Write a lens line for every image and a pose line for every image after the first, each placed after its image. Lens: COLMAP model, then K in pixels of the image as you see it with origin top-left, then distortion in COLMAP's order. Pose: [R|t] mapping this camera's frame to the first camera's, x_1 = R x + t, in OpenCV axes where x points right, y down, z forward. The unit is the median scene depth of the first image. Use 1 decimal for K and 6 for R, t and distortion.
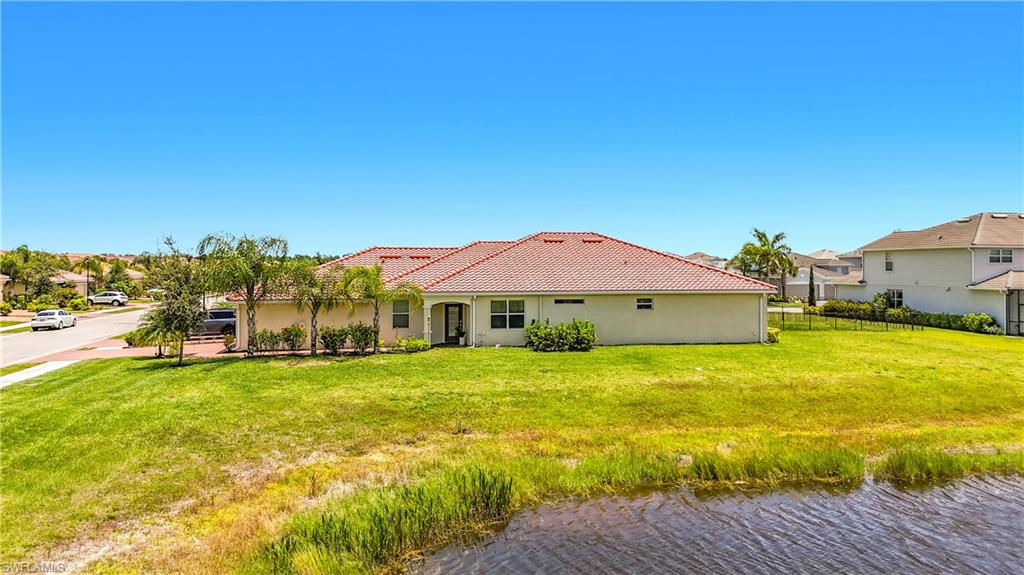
lens RADIAL K [[765.5, 0, 512.0], [0, 765.5, 287.5], [0, 0, 1]] dist [0.069565, -0.079538]
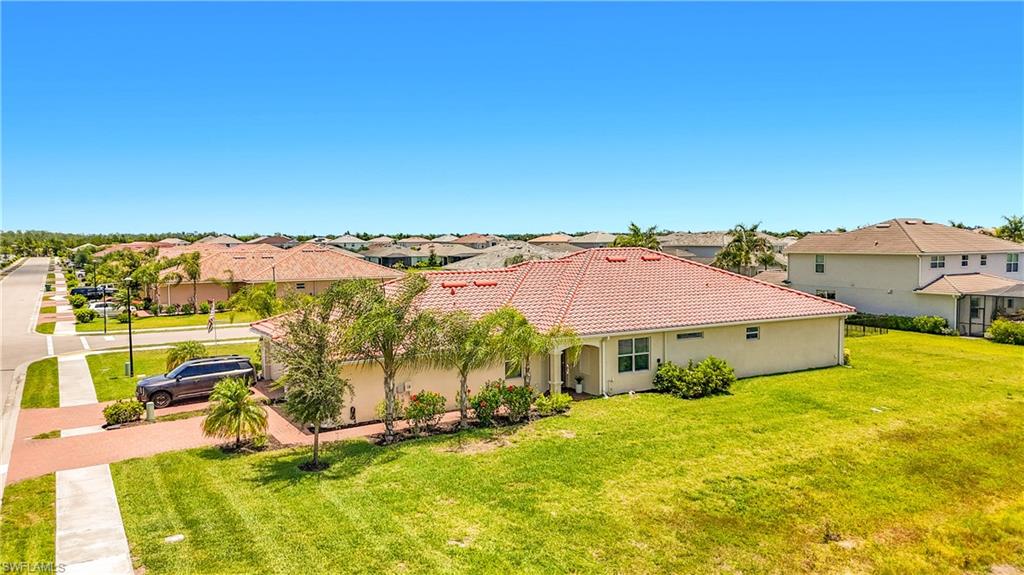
lens RADIAL K [[765.5, 0, 512.0], [0, 765.5, 287.5], [0, 0, 1]] dist [0.069565, -0.079538]
pose [[0.938085, -0.028949, 0.345193, -0.429166], [0.016774, 0.999129, 0.038206, -0.076016], [-0.345998, -0.030050, 0.937754, 0.237765]]
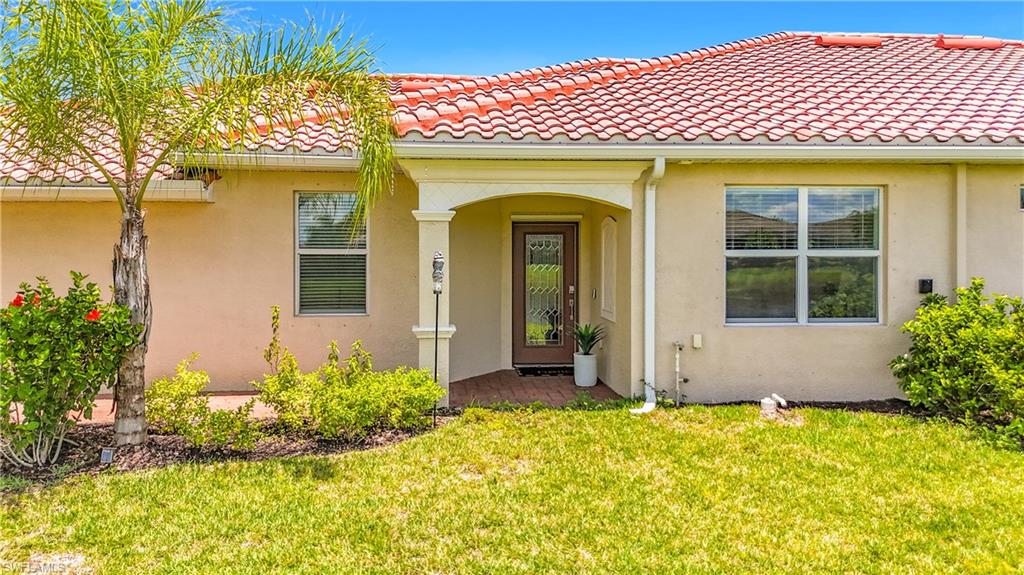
lens RADIAL K [[761.6, 0, 483.7], [0, 761.6, 268.1], [0, 0, 1]] dist [0.067825, -0.078260]
pose [[0.993559, 0.005004, -0.113205, -0.070787], [-0.005470, 0.999978, -0.003801, 0.039935], [0.113183, 0.004395, 0.993564, 0.769894]]
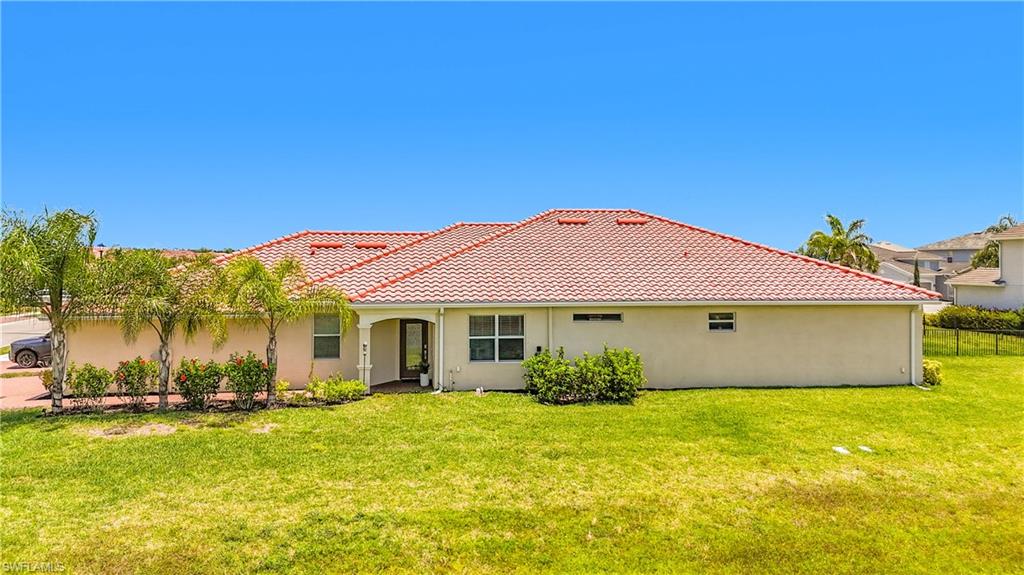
lens RADIAL K [[761.6, 0, 483.7], [0, 761.6, 268.1], [0, 0, 1]] dist [0.067825, -0.078260]
pose [[0.997798, 0.001214, -0.066313, 0.024345], [-0.002372, 0.999846, -0.017388, -0.010473], [0.066282, 0.017507, 0.997647, 0.385734]]
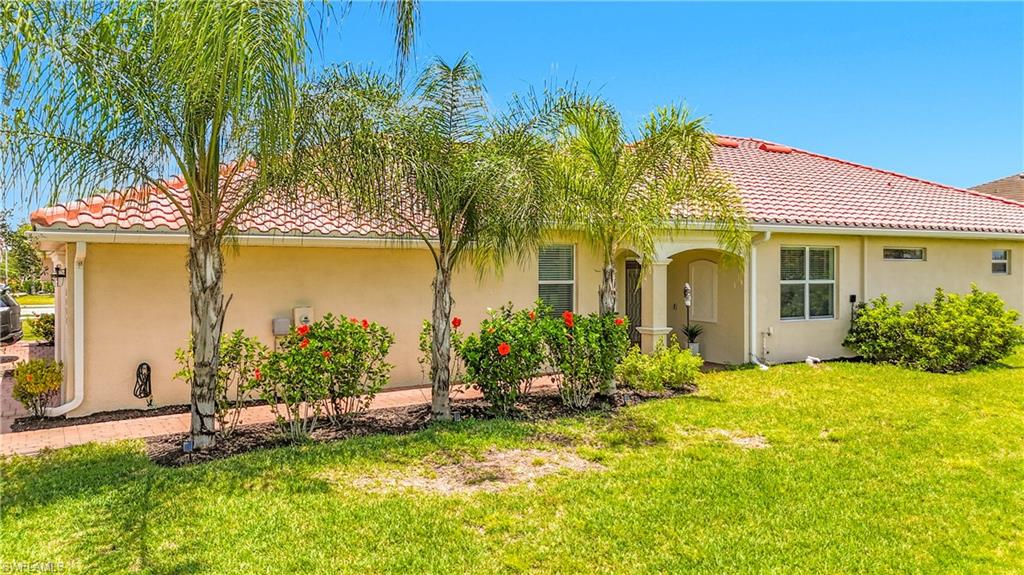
lens RADIAL K [[786.7, 0, 512.0], [0, 786.7, 287.5], [0, 0, 1]] dist [0.009735, 0.002149]
pose [[0.932512, -0.004495, 0.361110, -0.301150], [0.003639, 0.999989, 0.003050, 0.035636], [-0.361120, -0.001530, 0.932518, 0.665109]]
